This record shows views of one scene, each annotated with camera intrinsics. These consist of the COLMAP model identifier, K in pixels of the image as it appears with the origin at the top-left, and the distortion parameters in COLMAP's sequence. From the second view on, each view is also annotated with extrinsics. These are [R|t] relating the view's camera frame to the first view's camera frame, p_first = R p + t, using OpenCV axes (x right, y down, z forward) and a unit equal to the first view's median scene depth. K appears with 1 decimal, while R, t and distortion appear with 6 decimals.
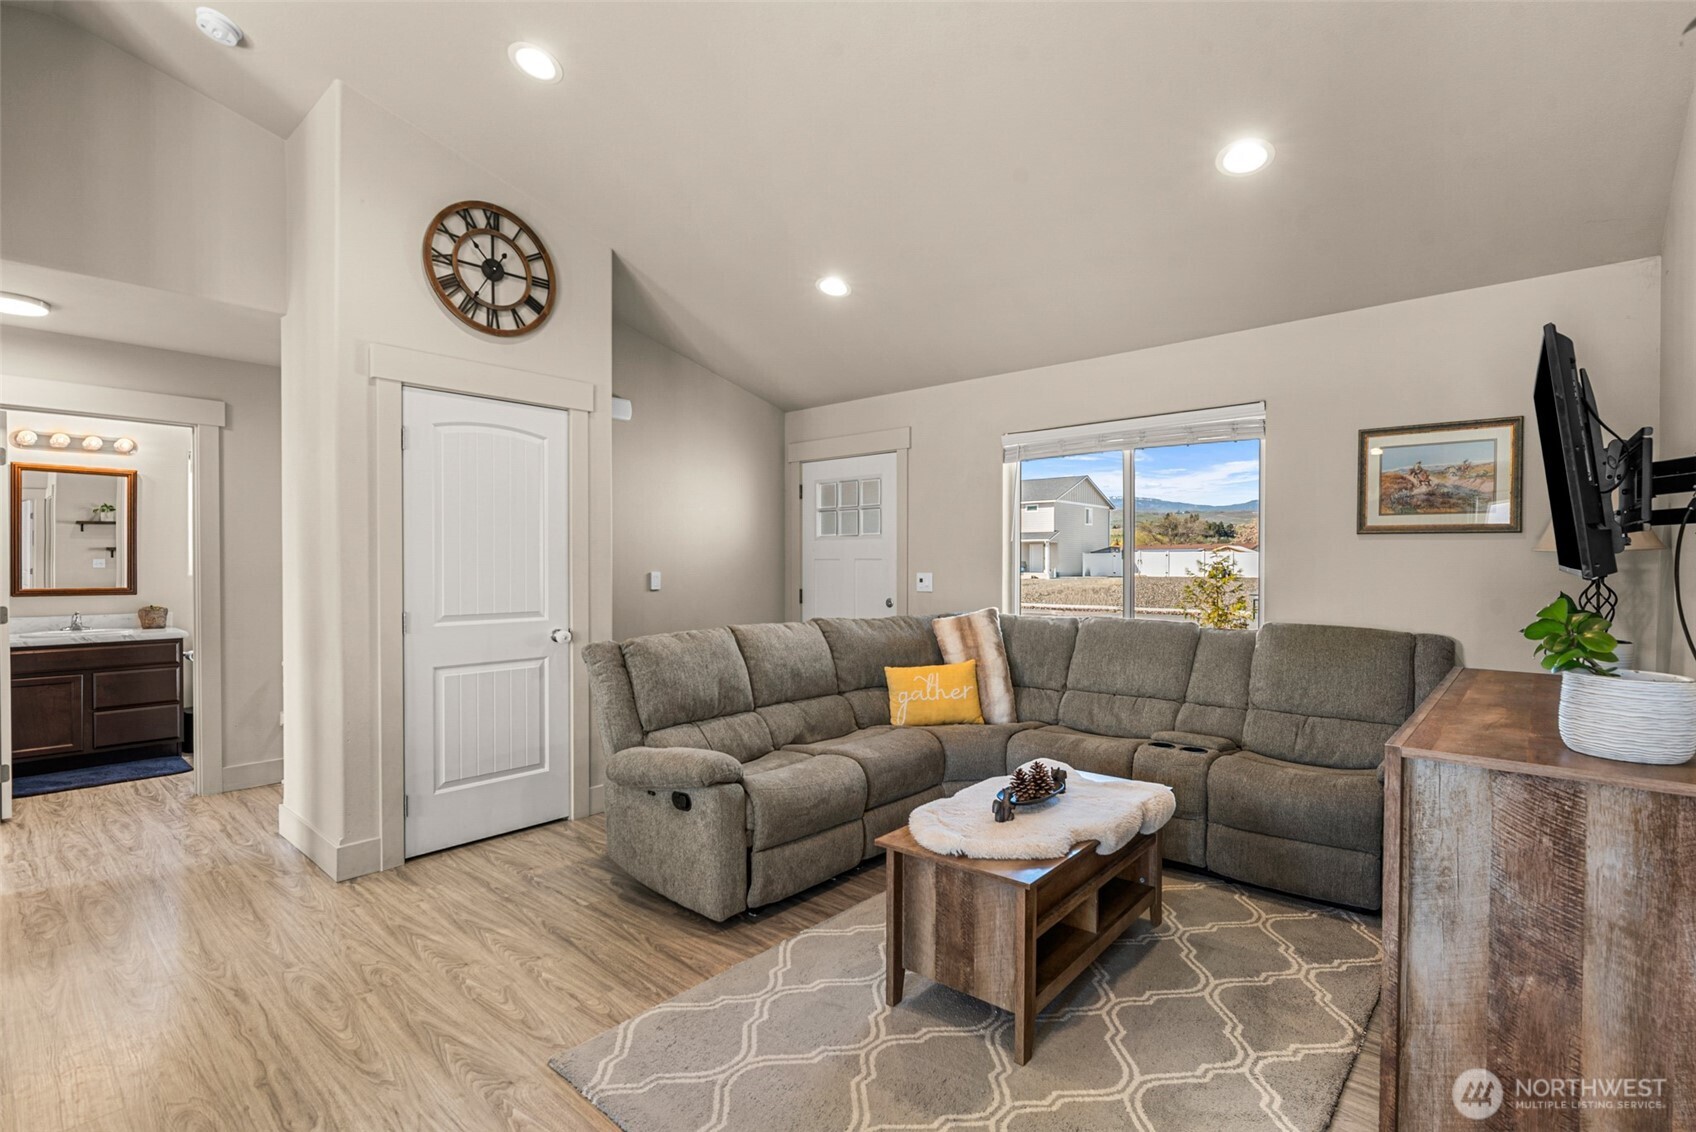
lens RADIAL K [[811.9, 0, 850.2], [0, 811.9, 570.4], [0, 0, 1]] dist [-0.005436, -0.001414]
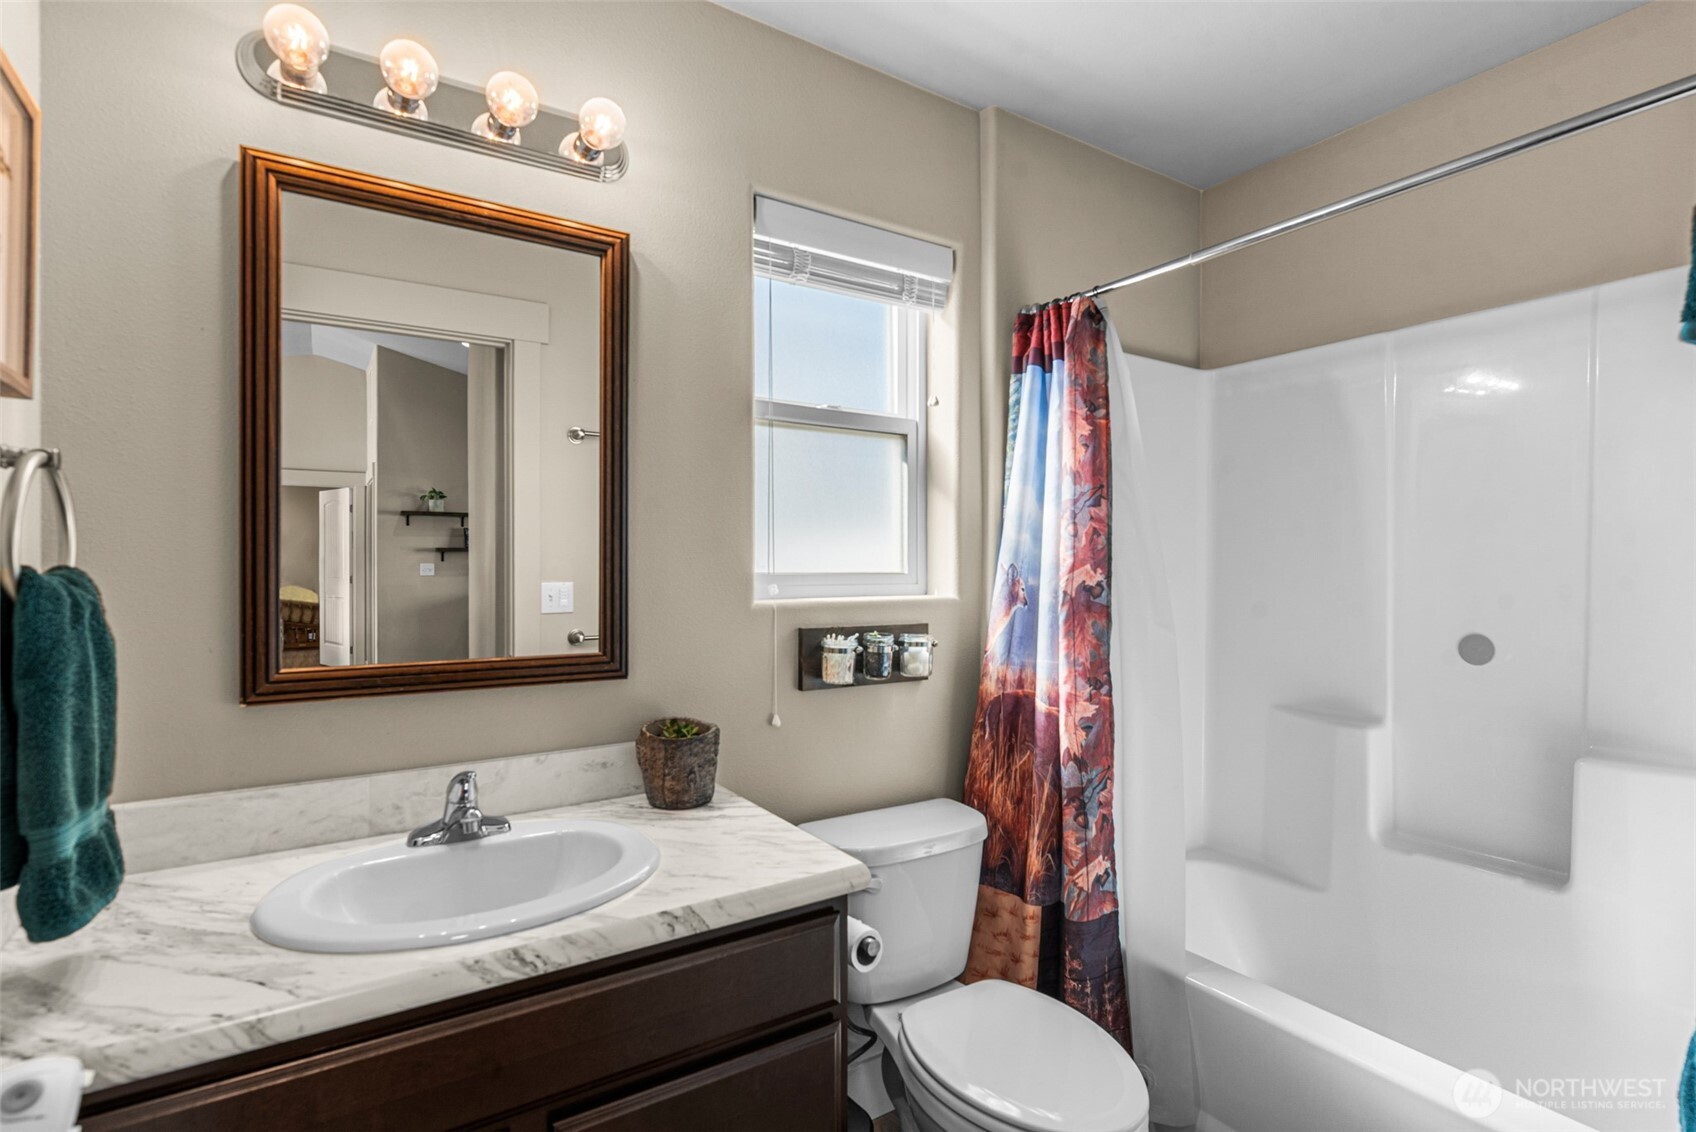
lens RADIAL K [[811.9, 0, 855.9], [0, 811.9, 569.5], [0, 0, 1]] dist [-0.005436, -0.001414]
pose [[0.970842, -0.002556, -0.239706, -0.390192], [0.000559, 0.999965, -0.008399, -0.002889], [0.239719, 0.008020, 0.970809, 0.394005]]
